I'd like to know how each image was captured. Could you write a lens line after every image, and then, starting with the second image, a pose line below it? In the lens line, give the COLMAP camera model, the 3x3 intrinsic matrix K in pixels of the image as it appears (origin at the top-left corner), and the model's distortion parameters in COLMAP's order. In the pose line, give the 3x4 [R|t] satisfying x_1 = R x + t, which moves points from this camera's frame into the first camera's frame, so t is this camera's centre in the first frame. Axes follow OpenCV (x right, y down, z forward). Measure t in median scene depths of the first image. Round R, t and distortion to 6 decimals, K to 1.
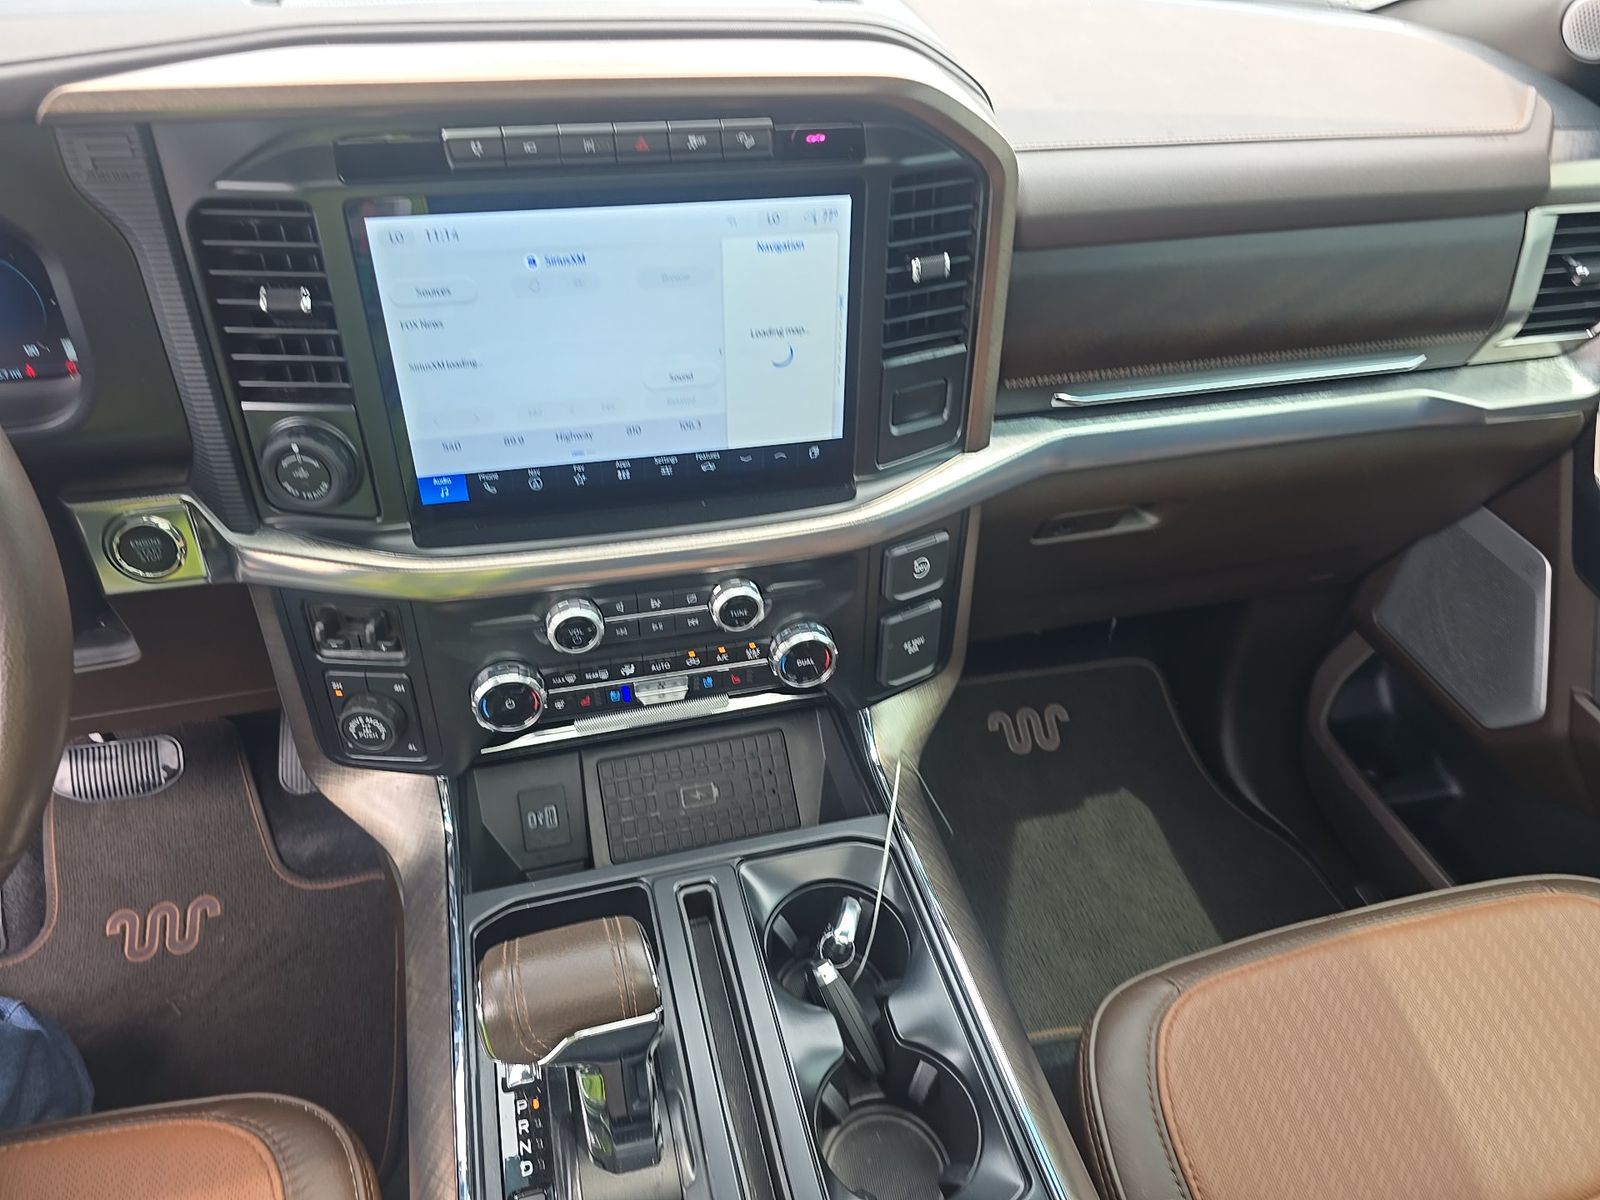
lens RADIAL K [[1141.0, 0, 800.0], [0, 1141.0, 600.0], [0, 0, 1]] dist [0.057771, -0.046338]
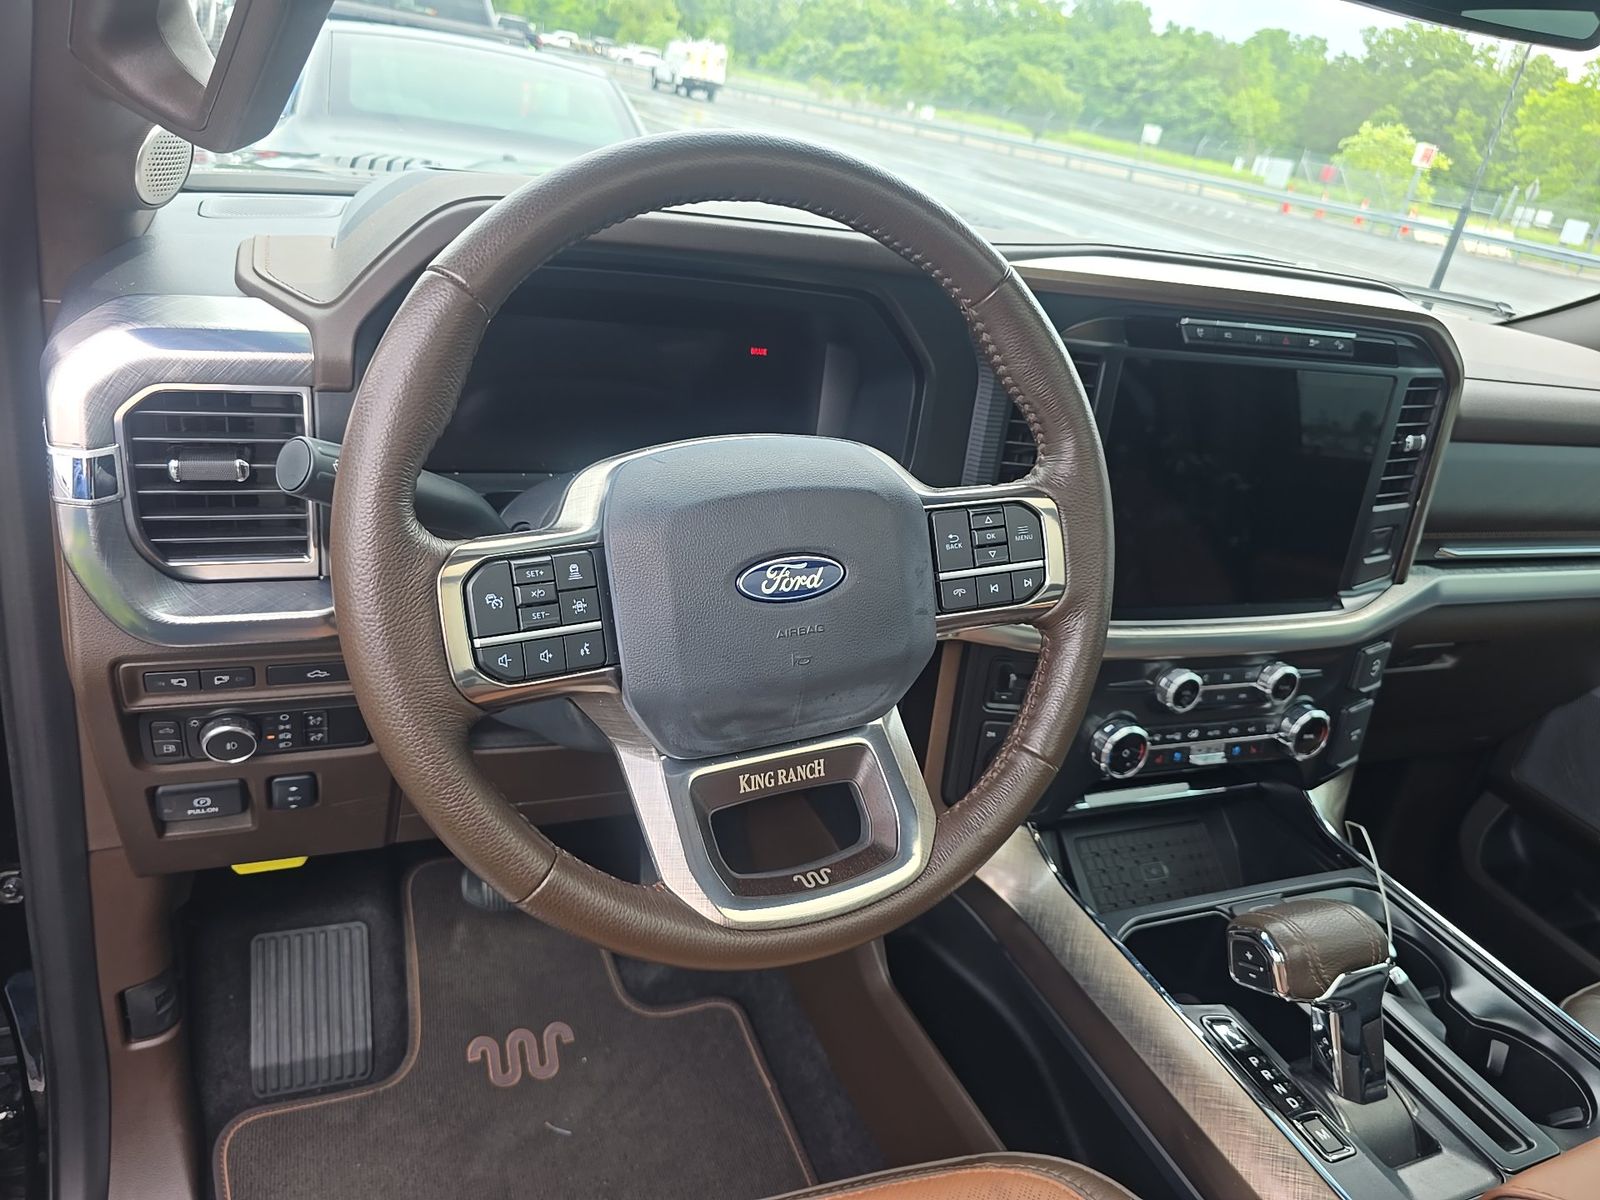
lens RADIAL K [[1142.4, 0, 796.8], [0, 1142.4, 591.8], [0, 0, 1]] dist [0.008240, -0.001889]
pose [[0.985145, 0.046932, 0.165186, -0.777138], [-0.003881, 0.967769, -0.251808, 0.223053], [-0.171680, 0.247427, 0.953575, -0.155893]]
